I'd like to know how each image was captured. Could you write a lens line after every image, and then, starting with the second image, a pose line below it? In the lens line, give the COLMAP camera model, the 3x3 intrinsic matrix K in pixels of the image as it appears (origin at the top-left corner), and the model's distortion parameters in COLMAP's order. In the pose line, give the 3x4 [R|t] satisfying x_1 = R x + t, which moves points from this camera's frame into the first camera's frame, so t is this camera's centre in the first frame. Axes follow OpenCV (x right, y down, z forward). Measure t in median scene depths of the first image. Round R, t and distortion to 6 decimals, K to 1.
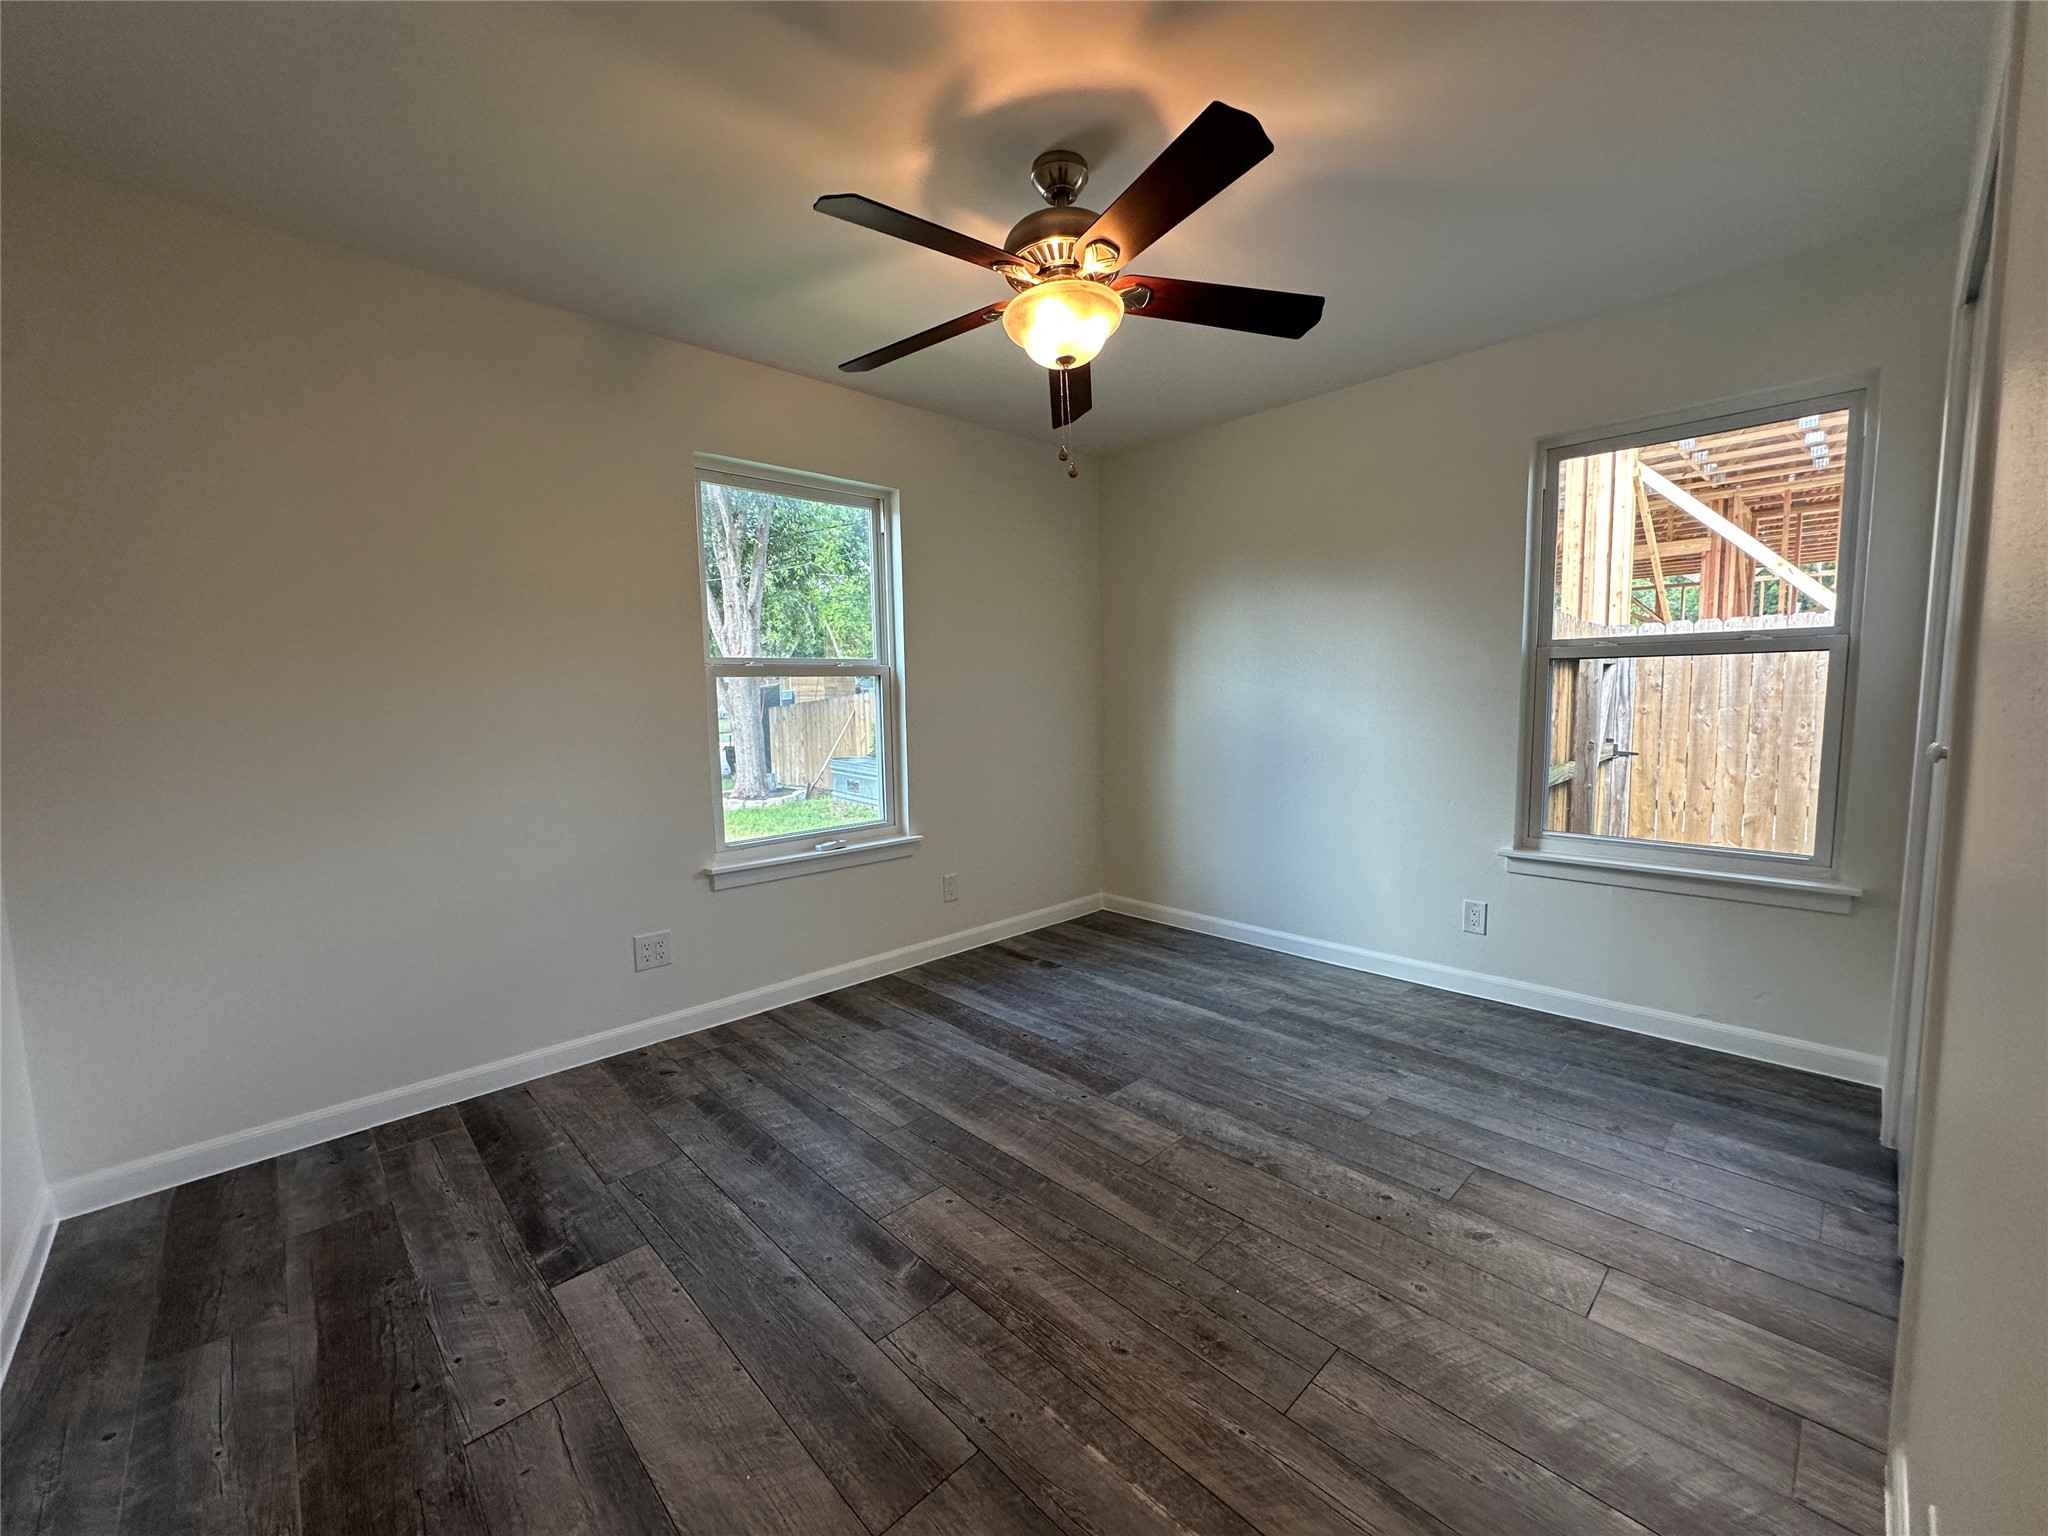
lens RADIAL K [[817.6, 0, 1024.0], [0, 817.6, 768.0], [0, 0, 1]] dist [-0.003836, 0.000367]
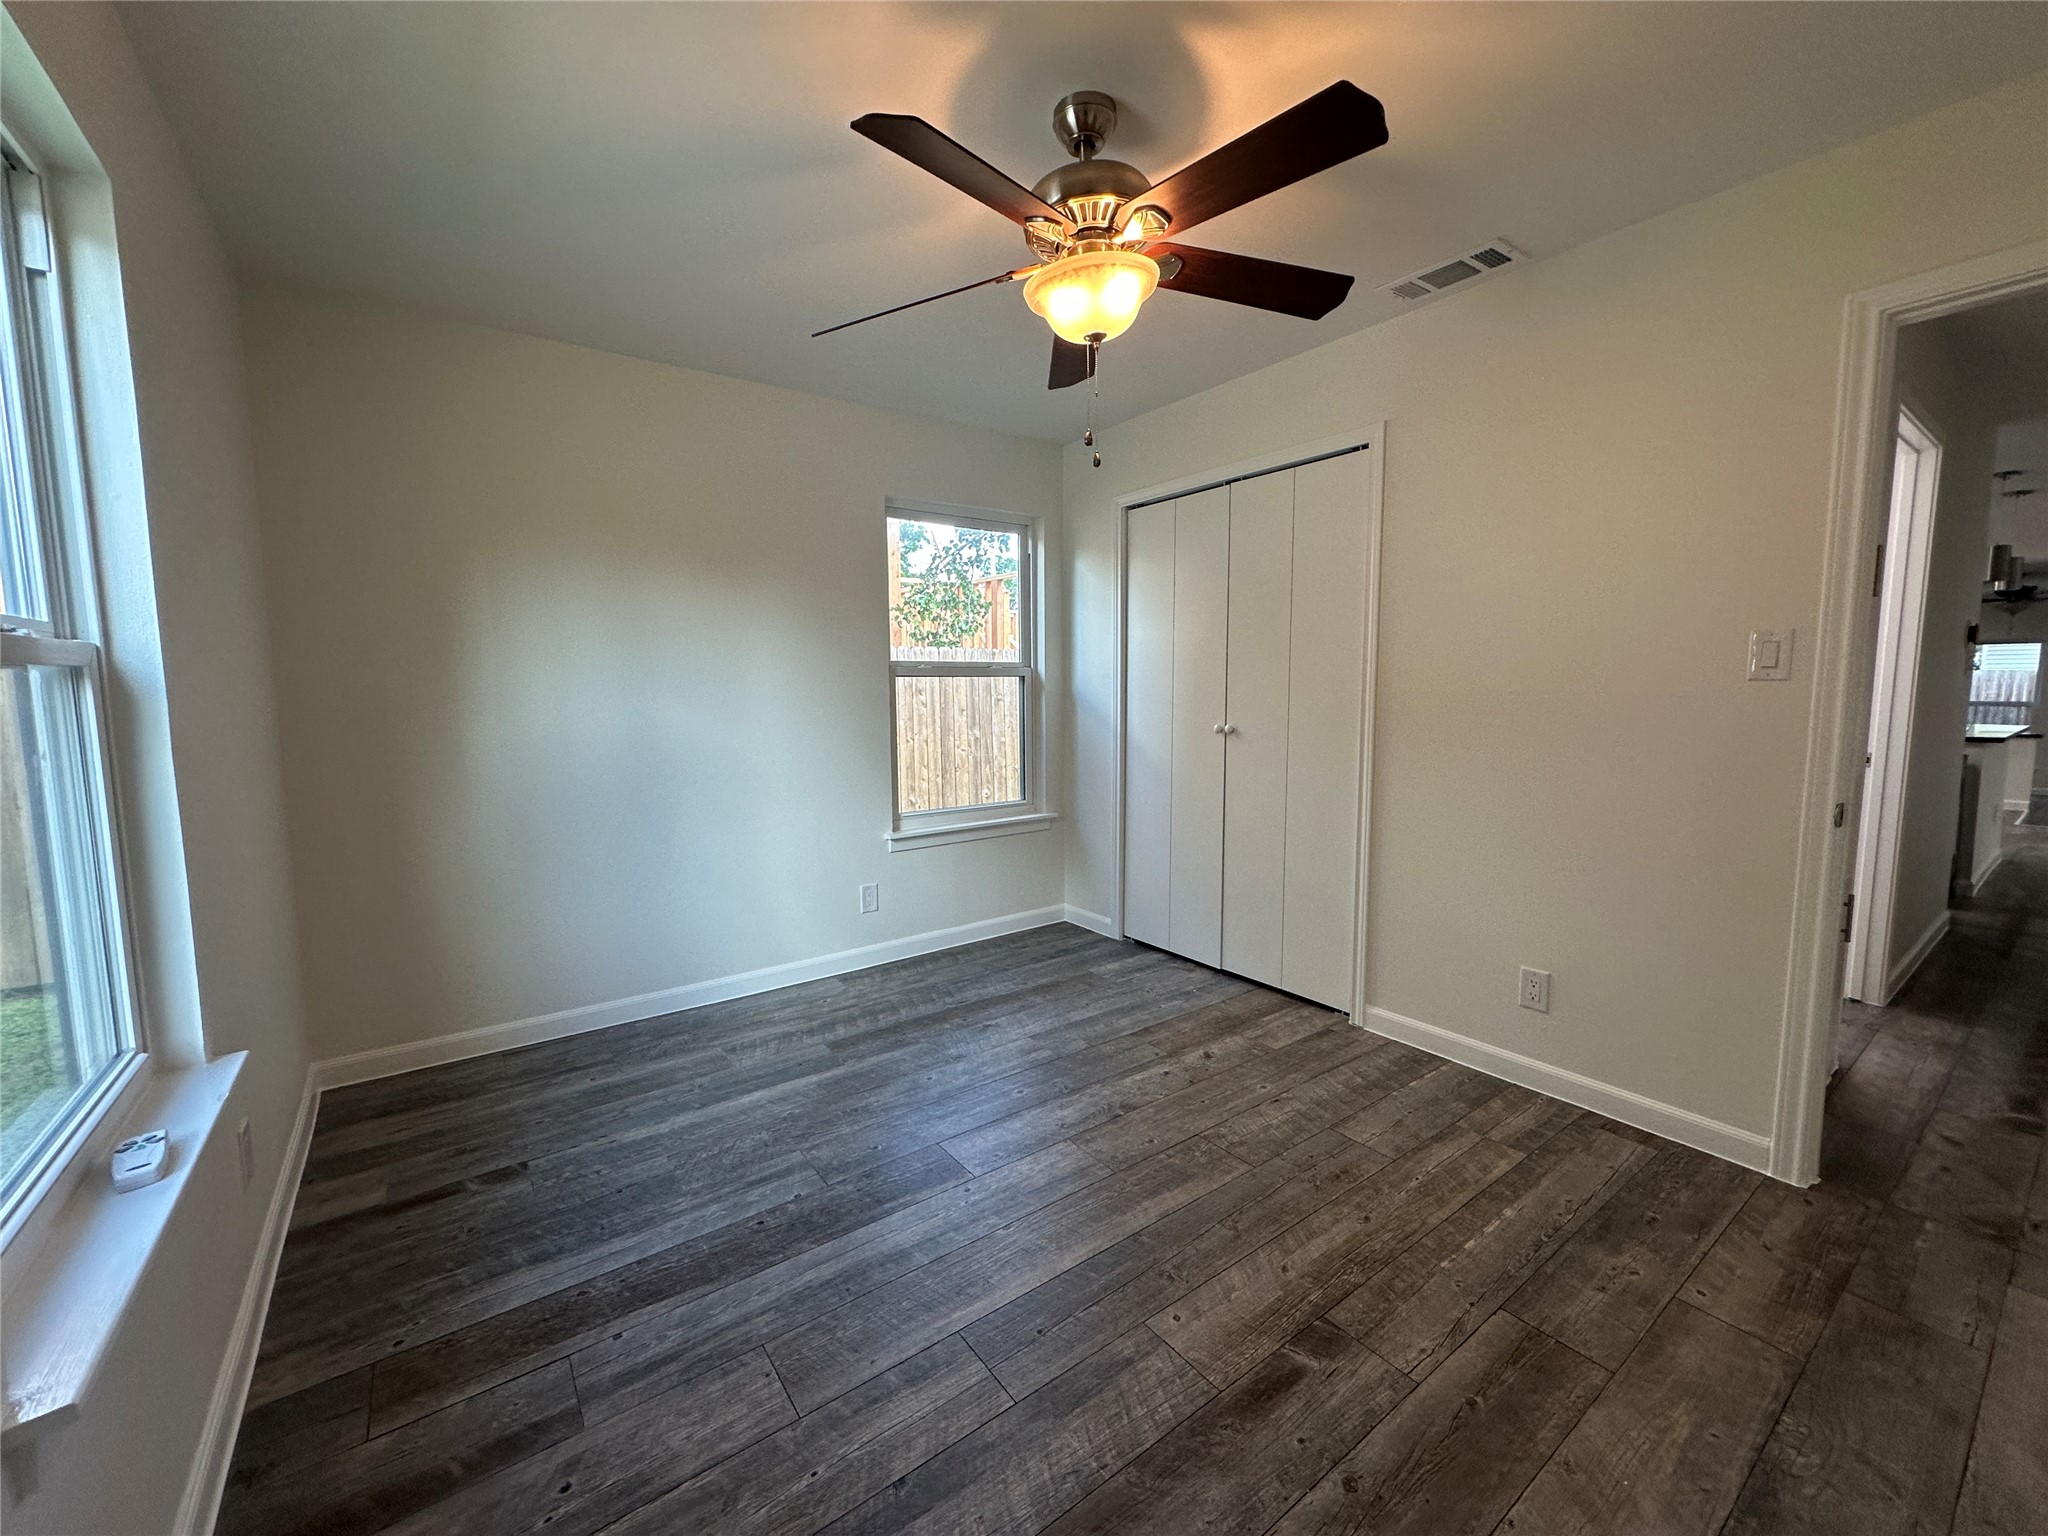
lens RADIAL K [[817.6, 0, 1024.0], [0, 817.6, 768.0], [0, 0, 1]] dist [-0.003836, 0.000367]
pose [[0.132153, -0.083244, 0.987728, -0.590703], [0.096319, 0.992830, 0.070787, -0.066010], [-0.986538, 0.085782, 0.139224, 0.660181]]
